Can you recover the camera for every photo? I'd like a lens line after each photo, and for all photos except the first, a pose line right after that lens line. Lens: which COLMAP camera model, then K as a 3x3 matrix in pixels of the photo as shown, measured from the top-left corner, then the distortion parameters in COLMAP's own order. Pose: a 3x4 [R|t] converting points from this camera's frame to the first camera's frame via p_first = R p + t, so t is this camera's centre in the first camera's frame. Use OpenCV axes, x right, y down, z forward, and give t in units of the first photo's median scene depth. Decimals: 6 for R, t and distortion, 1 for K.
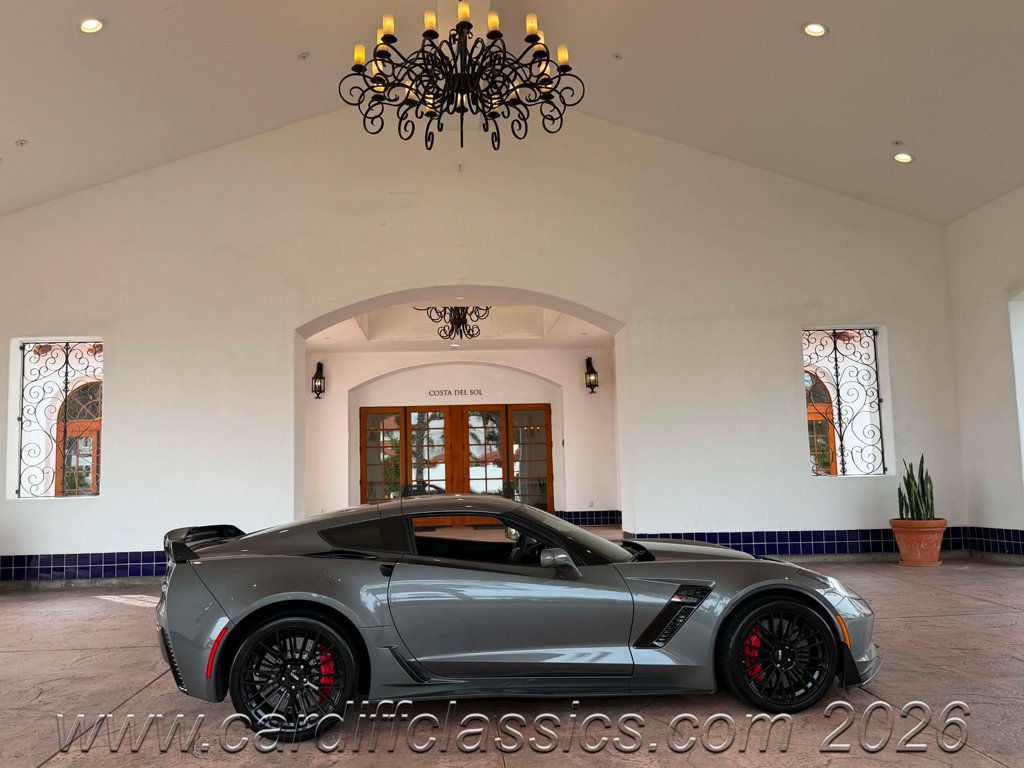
lens RADIAL K [[915.8, 0, 499.7], [0, 915.8, 386.2], [0, 0, 1]] dist [0.090389, -0.127736]
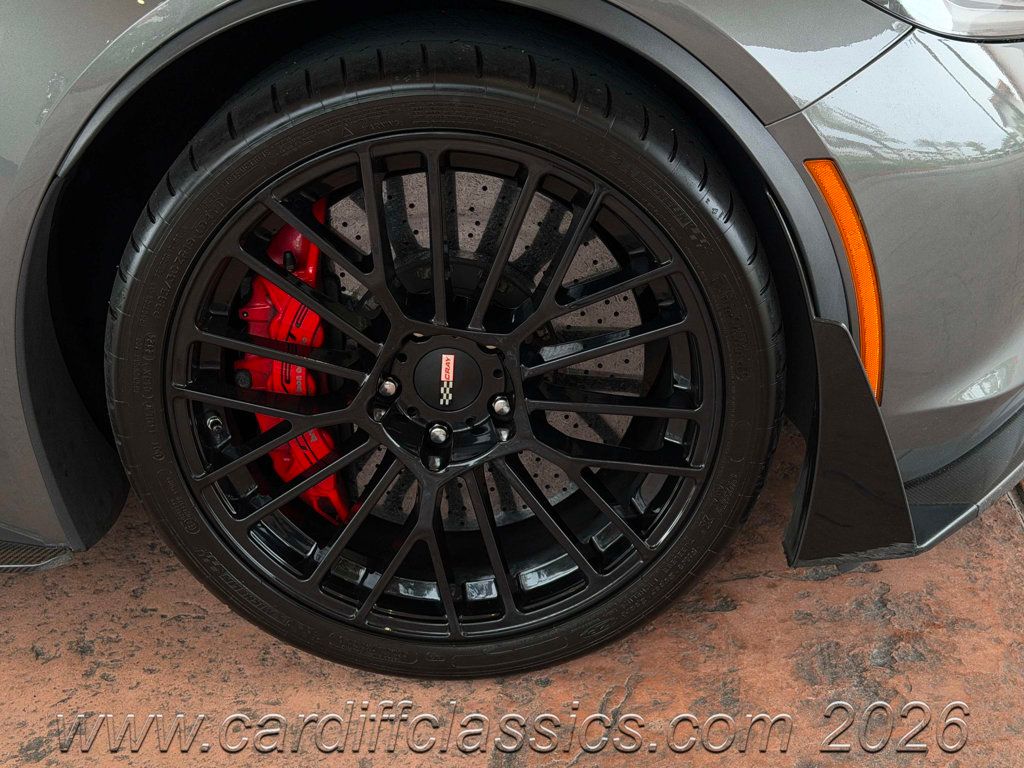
lens RADIAL K [[1492.5, 0, 512.2], [0, 1492.5, 392.8], [0, 0, 1]] dist [0.071318, 0.000000]
pose [[0.994220, 0.034015, -0.101832, 0.141694], [0.021454, 0.866410, 0.498871, 0.064567], [0.105197, -0.498173, 0.860673, 0.317407]]
